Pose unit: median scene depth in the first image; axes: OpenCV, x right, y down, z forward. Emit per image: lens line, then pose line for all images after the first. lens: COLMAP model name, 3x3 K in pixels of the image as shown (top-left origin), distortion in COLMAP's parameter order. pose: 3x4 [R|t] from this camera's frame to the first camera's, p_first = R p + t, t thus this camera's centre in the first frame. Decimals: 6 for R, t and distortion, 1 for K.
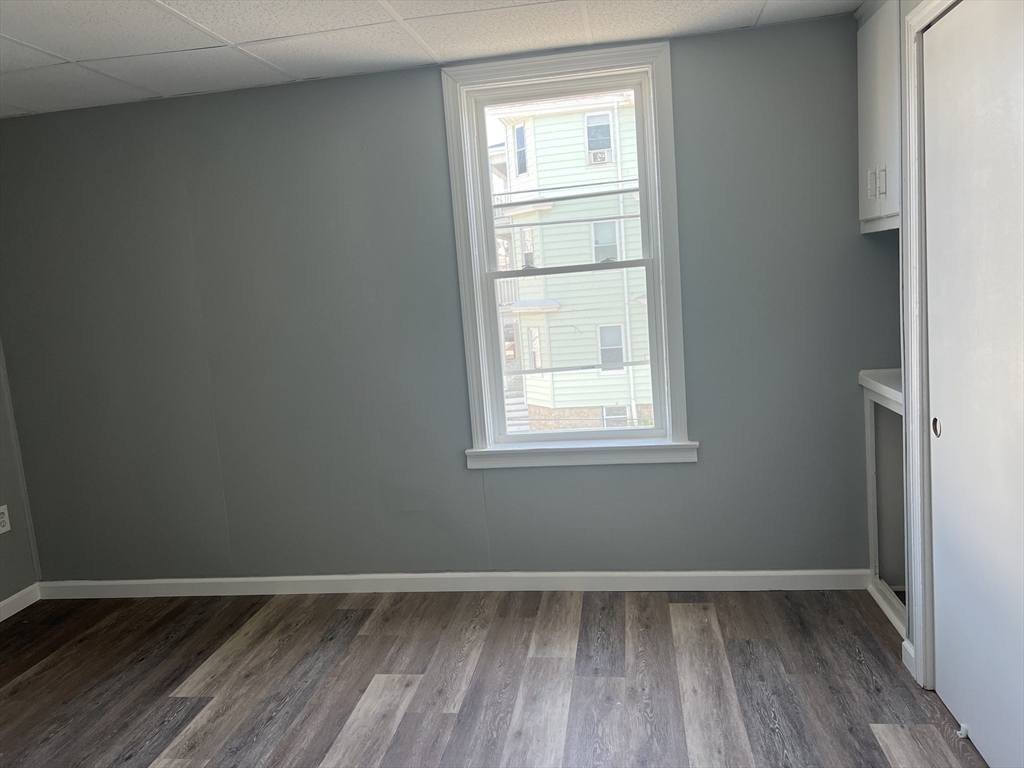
lens RADIAL K [[772.9, 0, 503.7], [0, 772.9, 377.8], [0, 0, 1]] dist [0.045556, -0.040019]
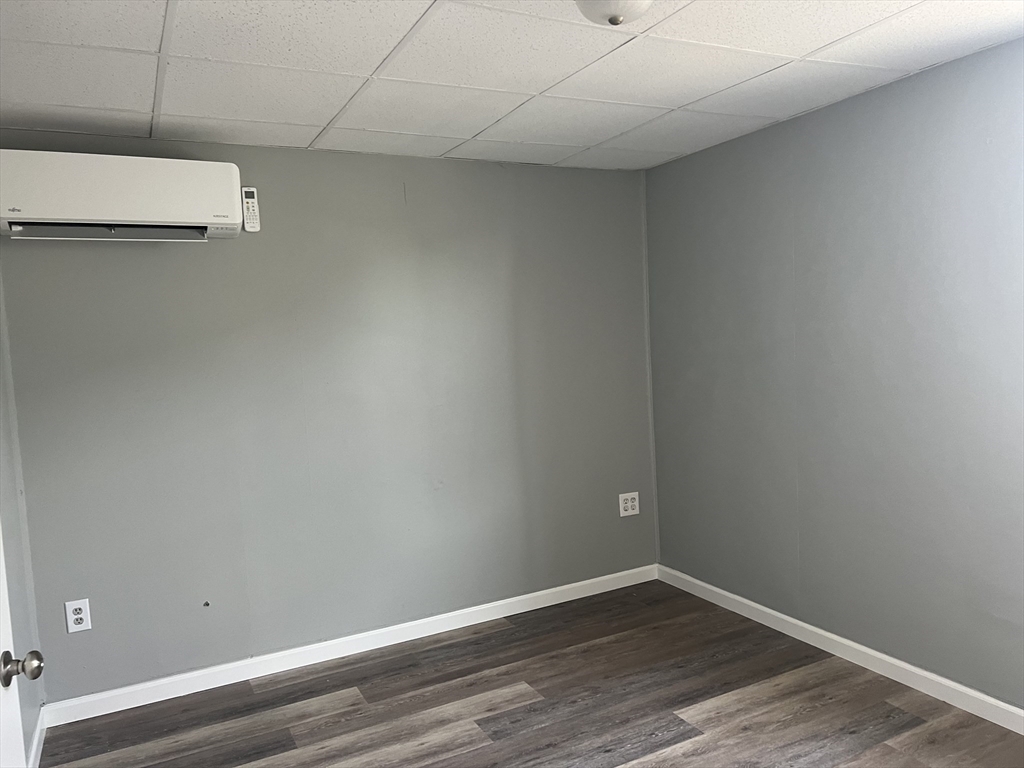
lens RADIAL K [[772.9, 0, 514.0], [0, 772.9, 390.2], [0, 0, 1]] dist [0.045556, -0.040019]
pose [[0.590481, 0.108688, -0.799699, 0.212585], [-0.092709, 0.993465, 0.066569, -0.063128], [0.801709, 0.034832, 0.596699, 0.181874]]
